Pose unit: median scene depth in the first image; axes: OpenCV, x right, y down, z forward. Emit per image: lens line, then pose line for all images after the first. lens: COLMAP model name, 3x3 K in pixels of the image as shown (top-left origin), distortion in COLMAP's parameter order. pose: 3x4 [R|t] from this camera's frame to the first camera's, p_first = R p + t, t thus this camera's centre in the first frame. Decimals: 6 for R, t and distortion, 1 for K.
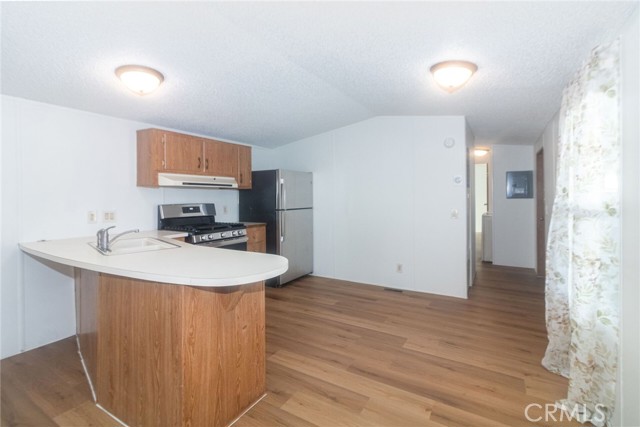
lens RADIAL K [[299.1, 0, 324.6], [0, 299.1, 197.1], [0, 0, 1]] dist [0.002503, 0.000248]
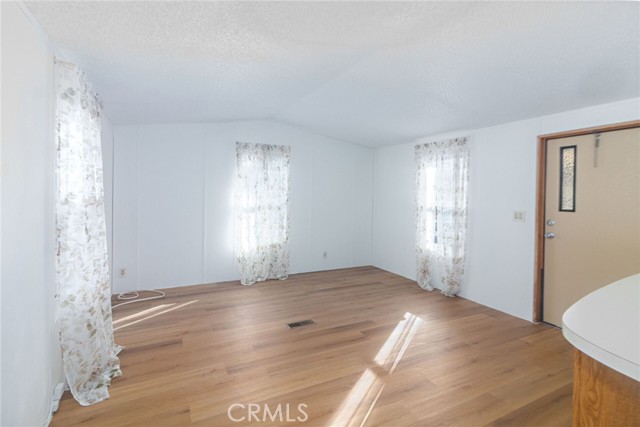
lens RADIAL K [[299.1, 0, 324.6], [0, 299.1, 197.1], [0, 0, 1]] dist [0.002503, 0.000248]
pose [[-0.518236, 0.007545, -0.855204, 0.208919], [-0.013262, 0.999770, 0.016857, -0.005735], [0.855135, 0.020077, -0.518017, 0.376918]]
